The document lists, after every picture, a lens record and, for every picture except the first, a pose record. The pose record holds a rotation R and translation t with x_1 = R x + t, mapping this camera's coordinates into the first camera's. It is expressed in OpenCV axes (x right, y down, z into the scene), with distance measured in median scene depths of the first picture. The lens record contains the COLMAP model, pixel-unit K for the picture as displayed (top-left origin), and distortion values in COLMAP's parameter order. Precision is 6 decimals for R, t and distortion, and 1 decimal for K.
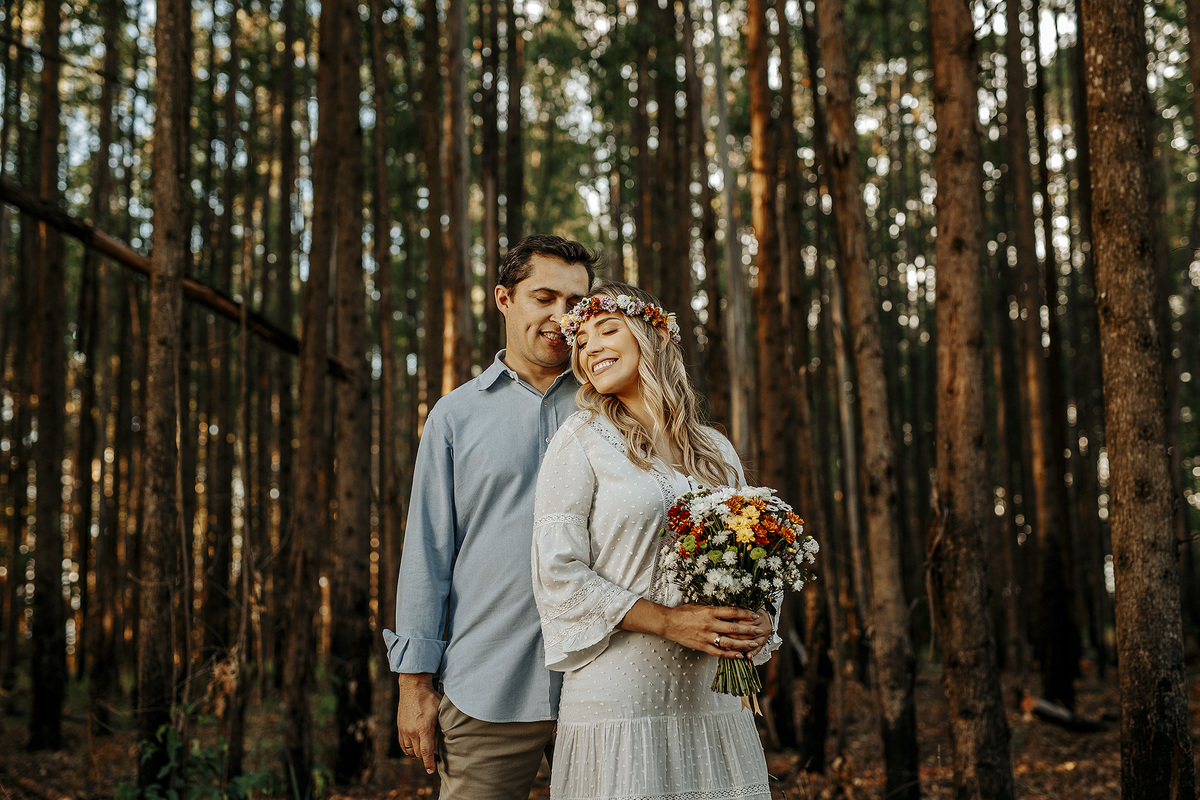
lens RADIAL K [[1679.2, 0, 600.0], [0, 1679.2, 400.0], [0, 0, 1]] dist [0.016494, -0.018922]
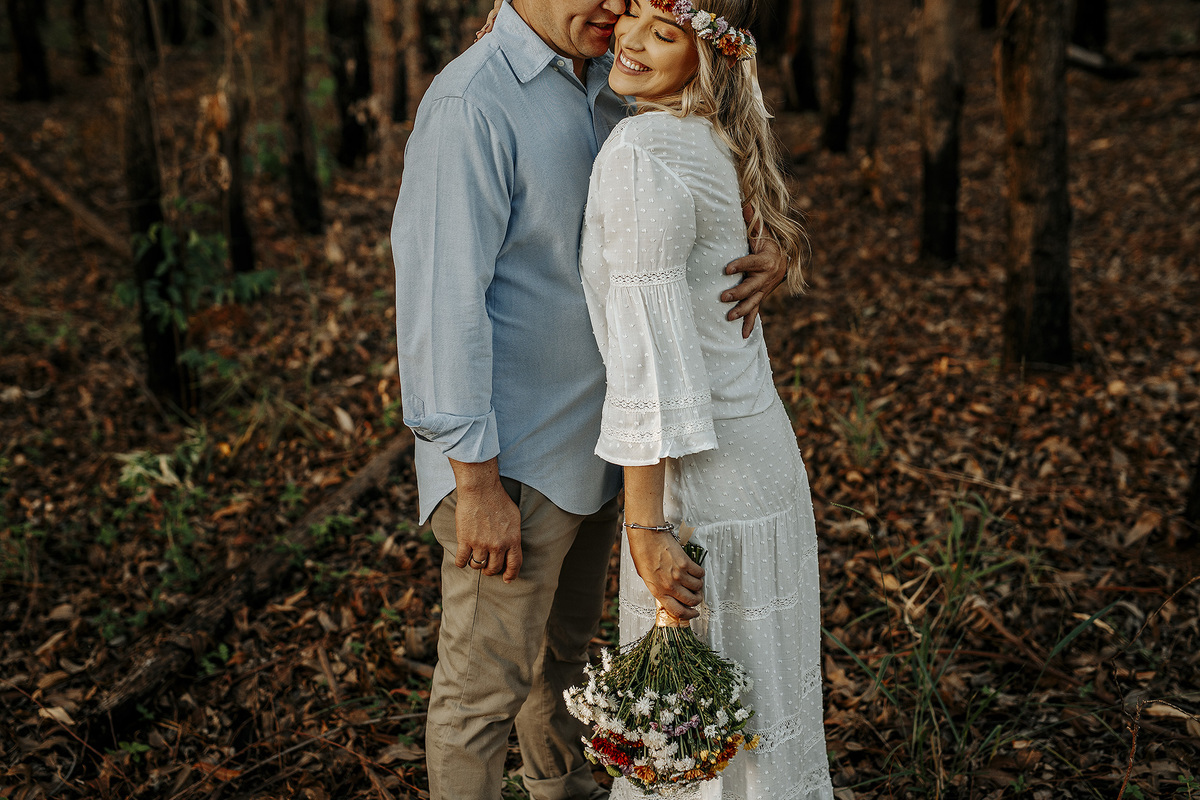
lens RADIAL K [[1679.2, 0, 600.0], [0, 1679.2, 400.0], [0, 0, 1]] dist [0.016494, -0.018922]
pose [[0.999953, -0.009650, 0.000024, -0.013200], [0.008718, 0.904508, 0.426368, -0.084664], [-0.004136, -0.426348, 0.904550, 0.096445]]
